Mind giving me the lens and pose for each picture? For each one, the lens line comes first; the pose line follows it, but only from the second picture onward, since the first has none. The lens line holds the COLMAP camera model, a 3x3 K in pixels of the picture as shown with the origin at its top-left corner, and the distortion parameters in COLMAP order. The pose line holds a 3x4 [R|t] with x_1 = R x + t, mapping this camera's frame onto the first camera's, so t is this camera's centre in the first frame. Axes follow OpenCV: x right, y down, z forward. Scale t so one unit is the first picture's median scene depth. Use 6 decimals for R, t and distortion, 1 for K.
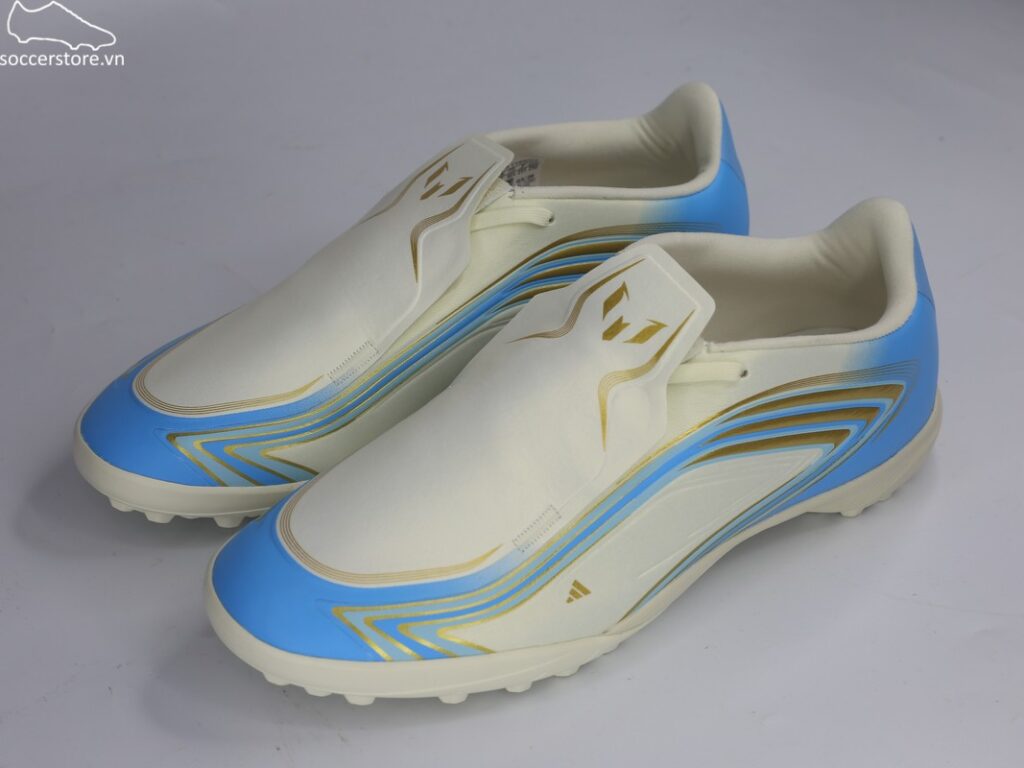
lens RADIAL K [[2006.3, 0, 512.0], [0, 2006.3, 384.0], [0, 0, 1]] dist [-0.043738, -1.184598]
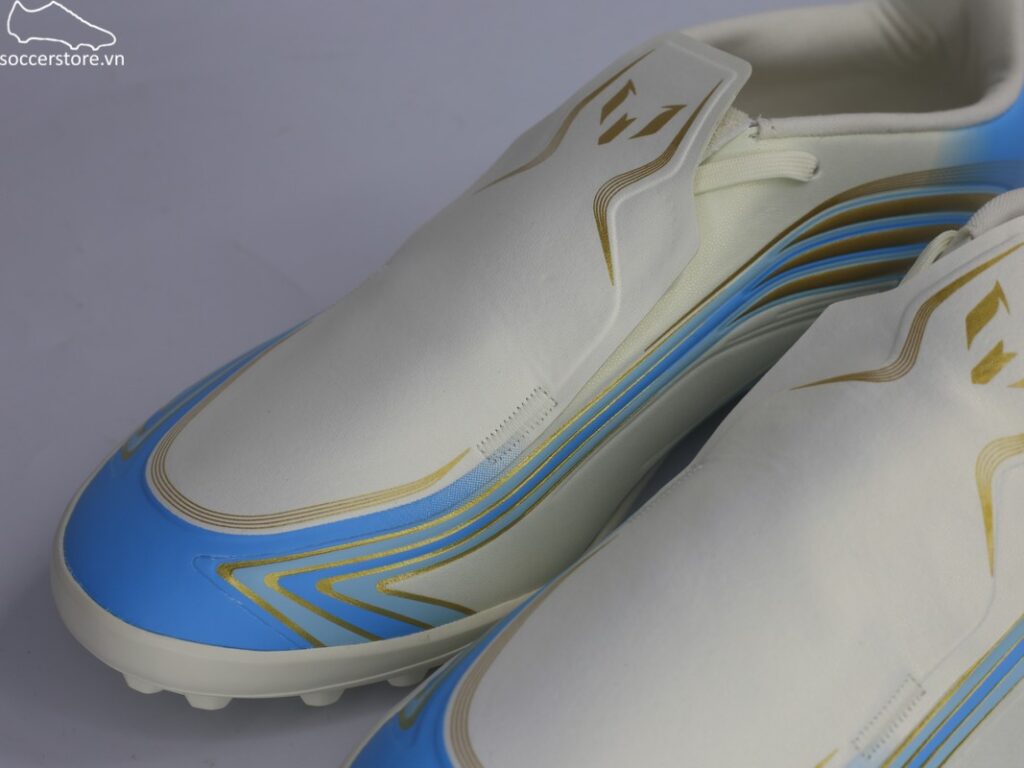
lens RADIAL K [[2006.3, 0, 512.0], [0, 2006.3, 384.0], [0, 0, 1]] dist [-0.043738, -1.184598]
pose [[0.995909, -0.046594, 0.077422, -0.128522], [0.041745, 0.997133, 0.063108, -0.061451], [-0.080140, -0.059618, 0.994999, 0.407787]]
